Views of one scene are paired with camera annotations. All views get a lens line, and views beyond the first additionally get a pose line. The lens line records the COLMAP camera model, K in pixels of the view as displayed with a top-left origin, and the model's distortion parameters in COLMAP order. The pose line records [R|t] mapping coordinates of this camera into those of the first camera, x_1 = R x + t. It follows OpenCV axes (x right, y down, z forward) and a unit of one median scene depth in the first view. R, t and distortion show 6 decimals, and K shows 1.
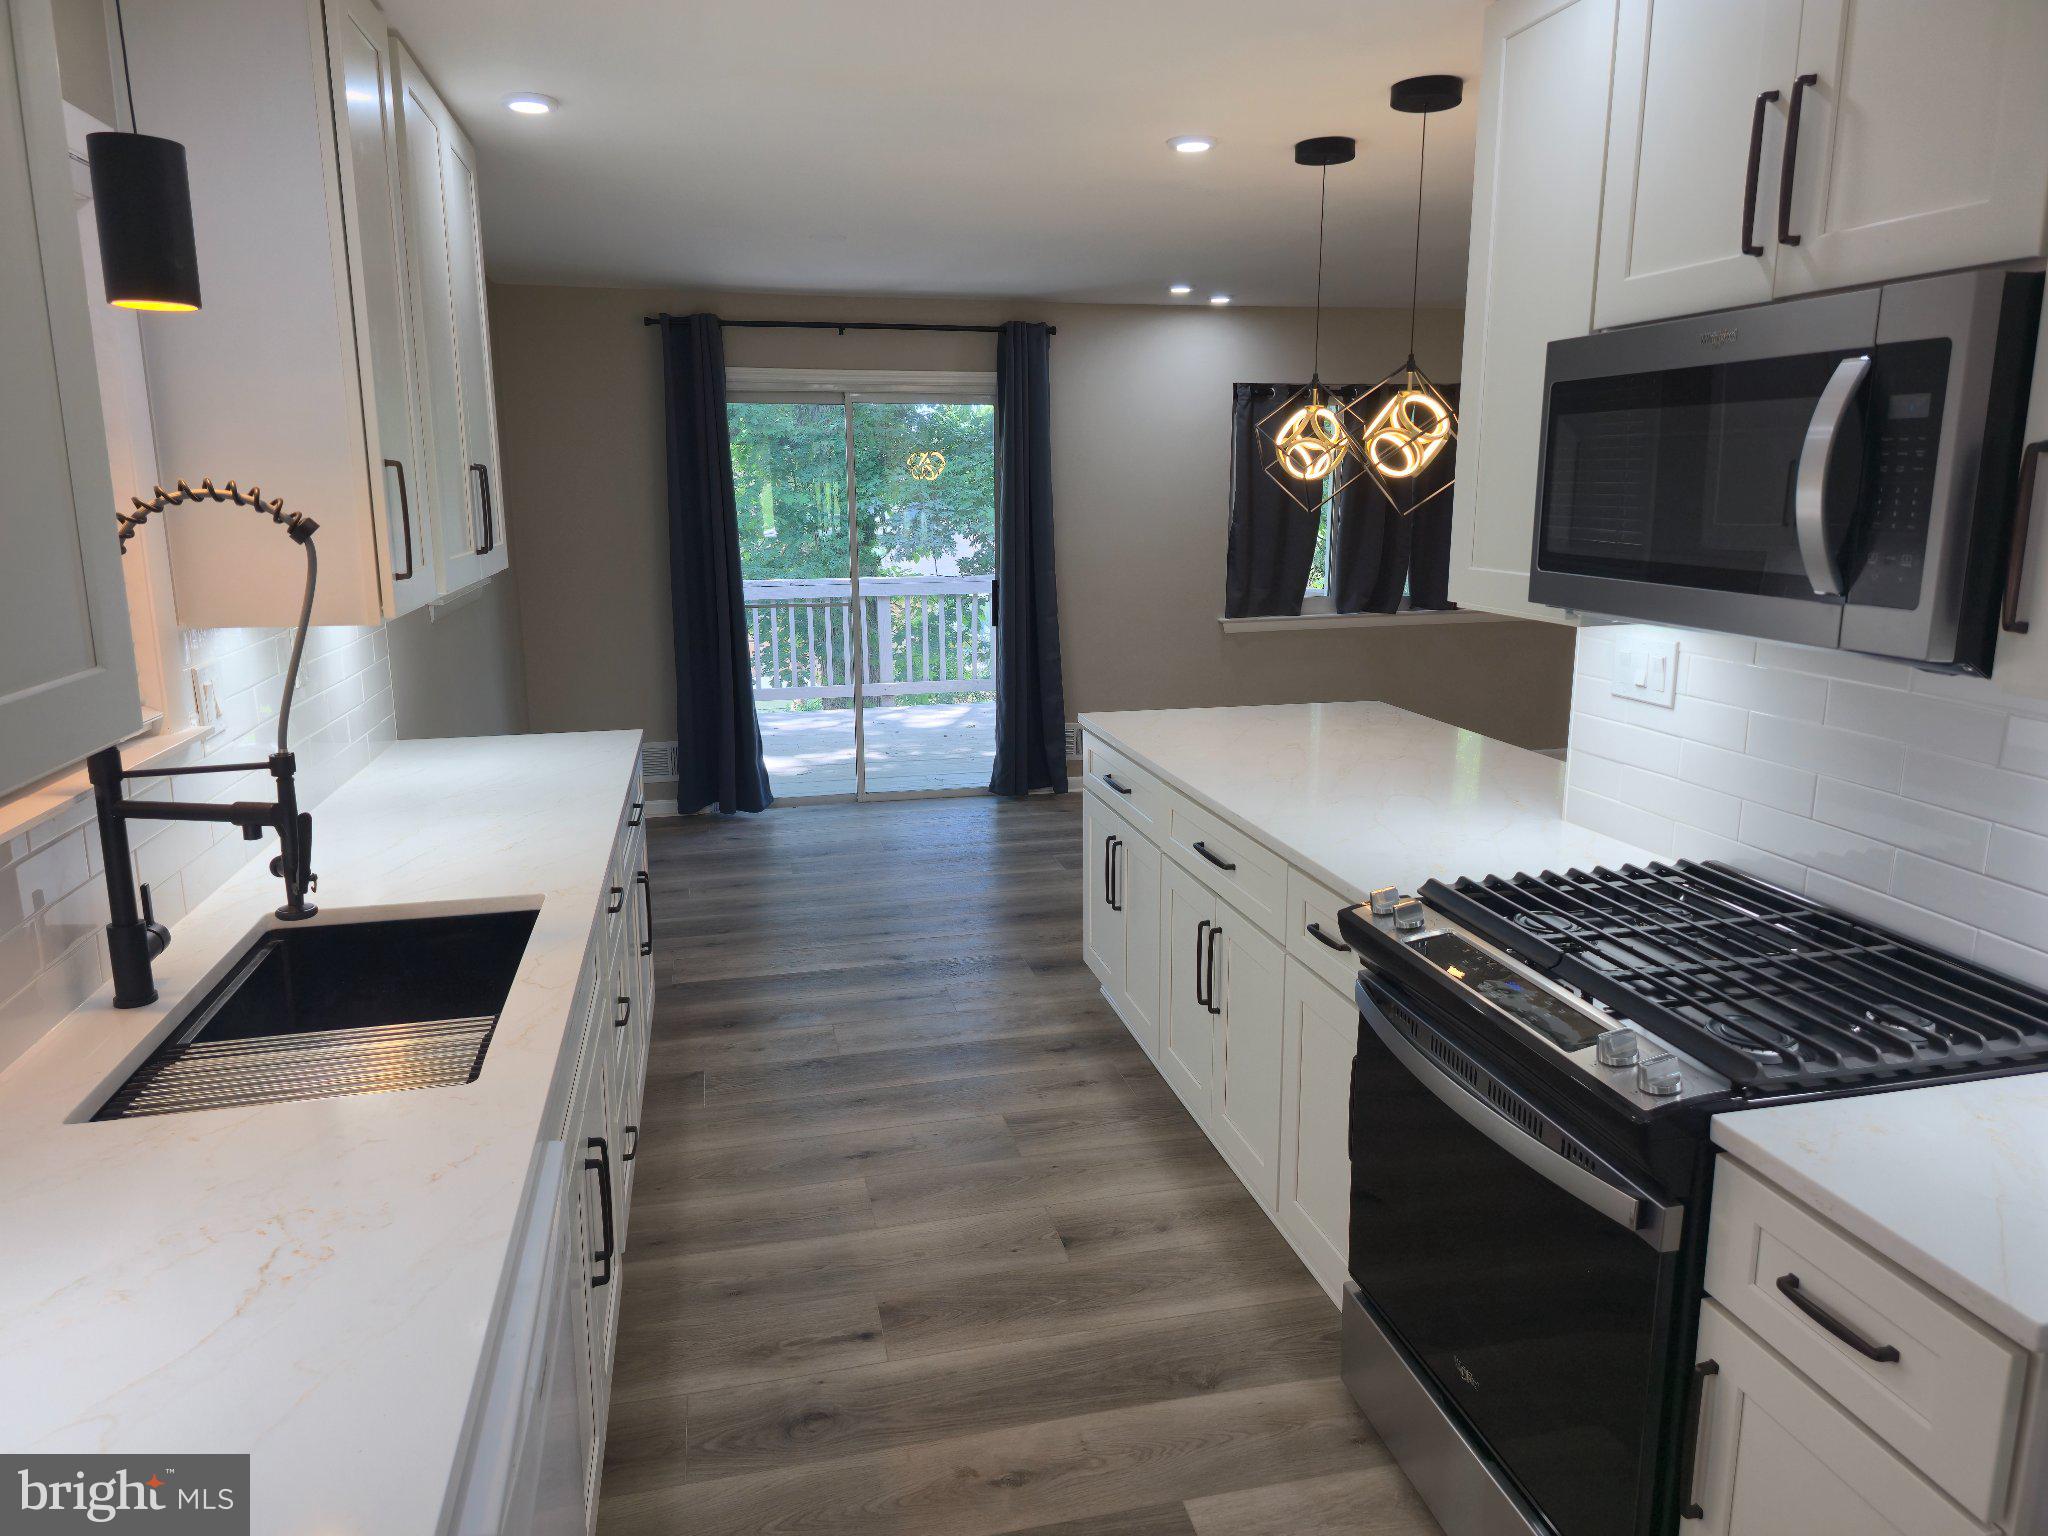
lens RADIAL K [[1354.0, 0, 1025.6], [0, 1354.0, 751.0], [0, 0, 1]] dist [0.103235, -0.130715]
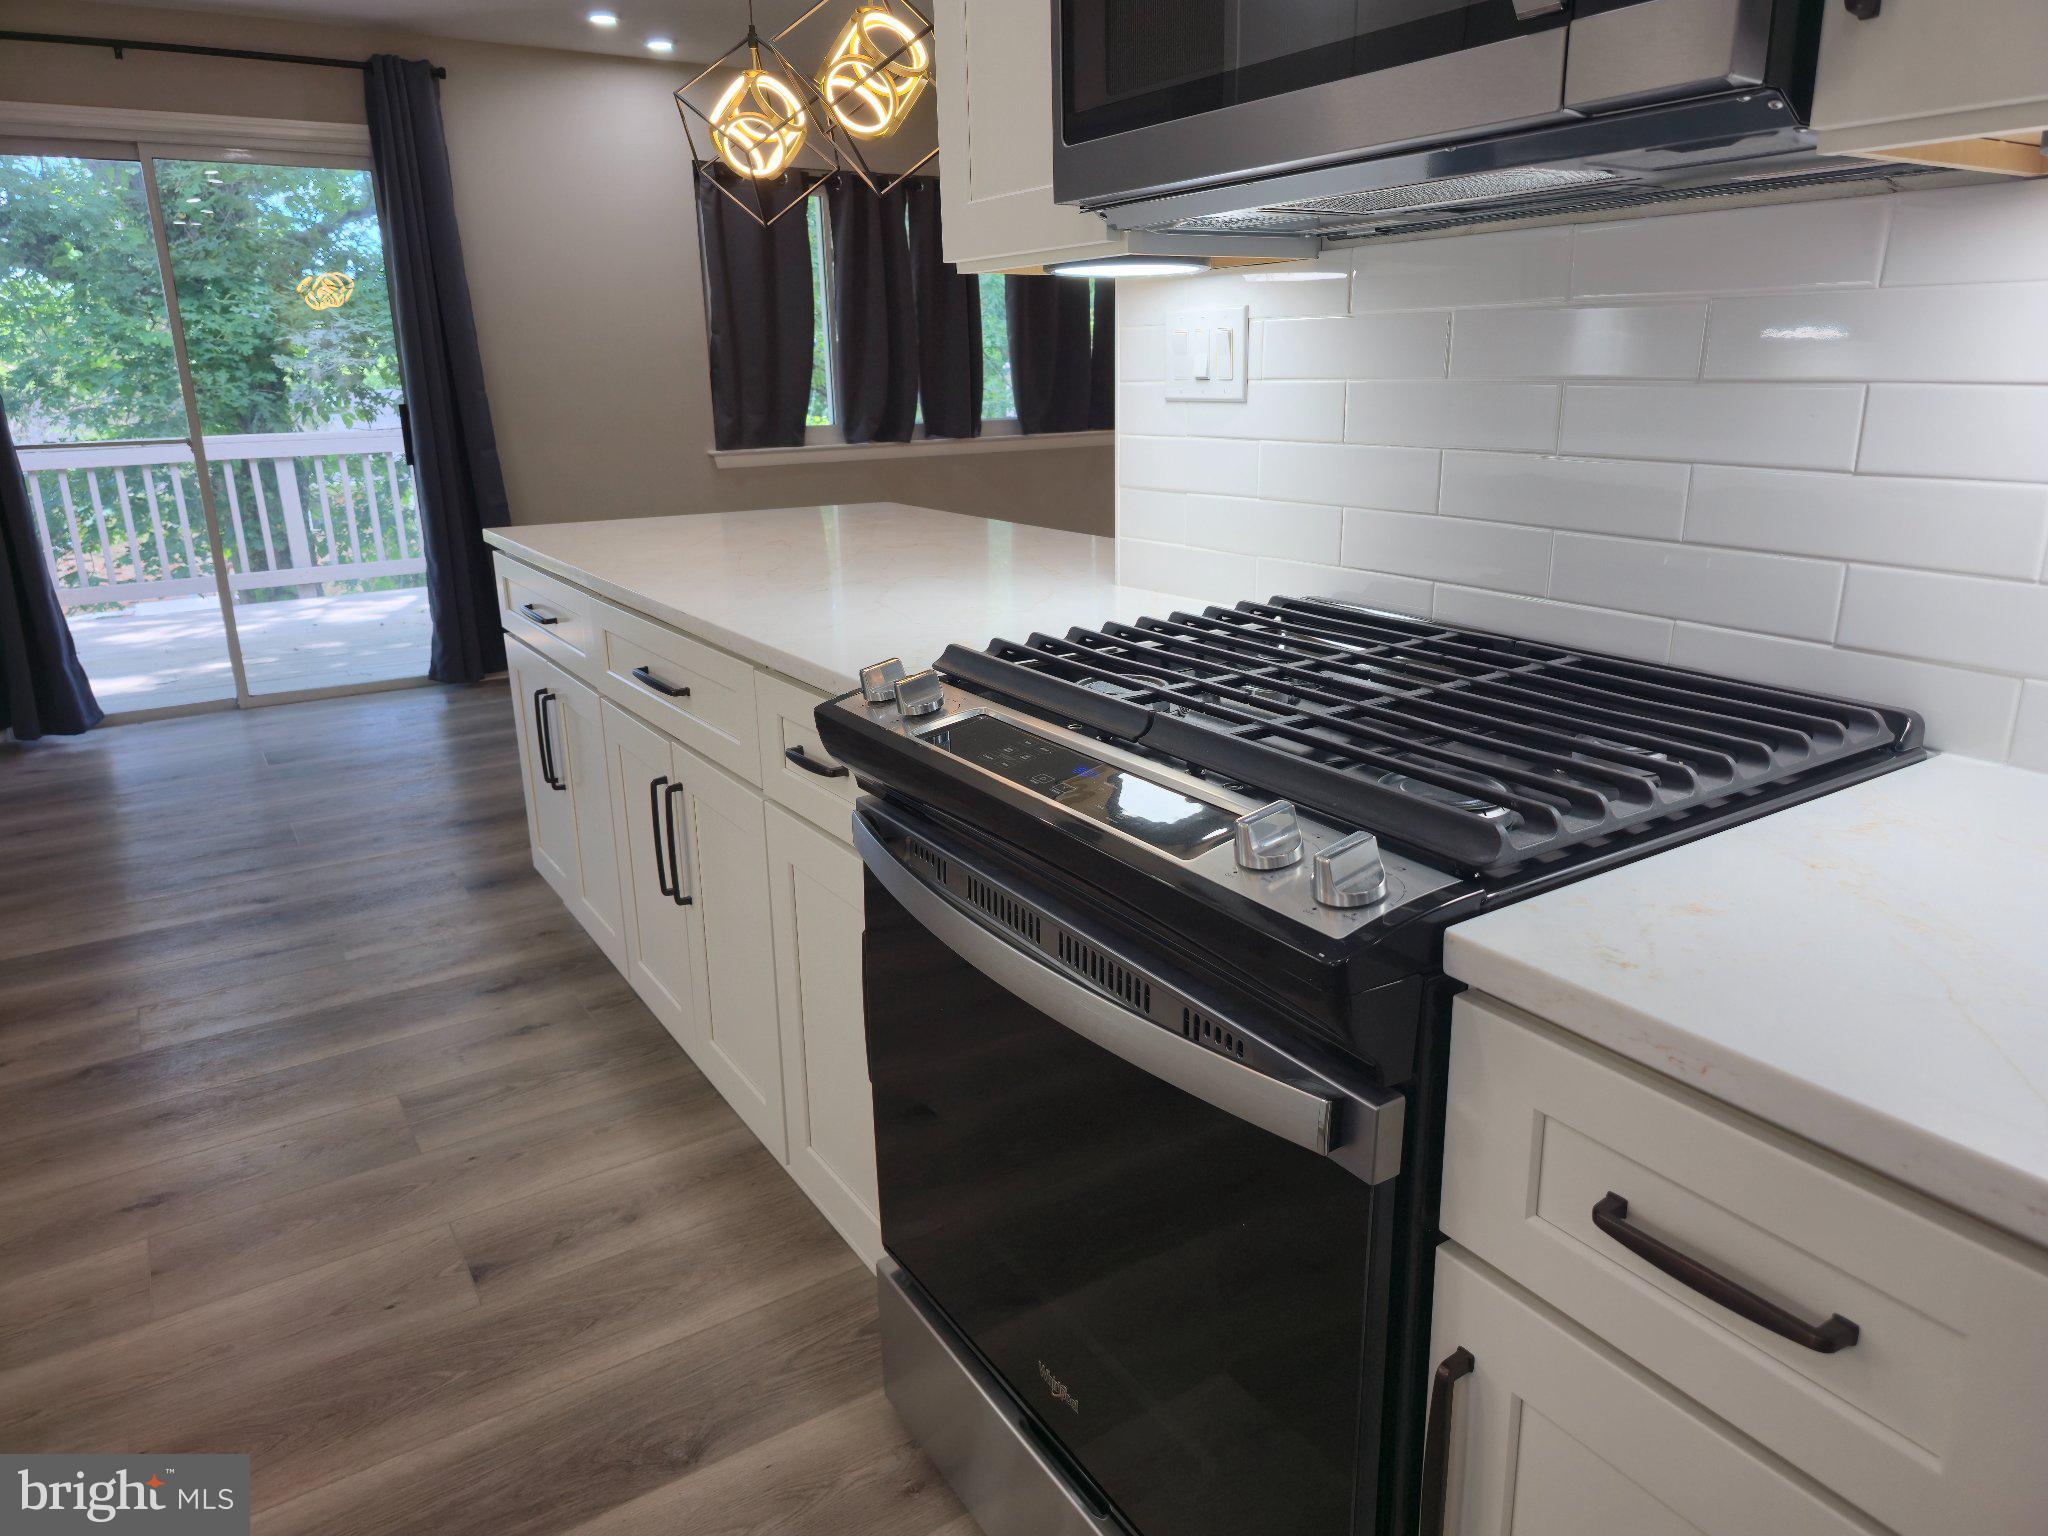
lens RADIAL K [[1365.9, 0, 1048.2], [0, 1365.9, 743.7], [0, 0, 1]] dist [0.052091, -0.037597]
pose [[0.937565, -0.104203, 0.331833, 0.105172], [0.081249, 0.993286, 0.082352, 0.079781], [-0.338186, -0.050249, 0.939737, 0.326518]]
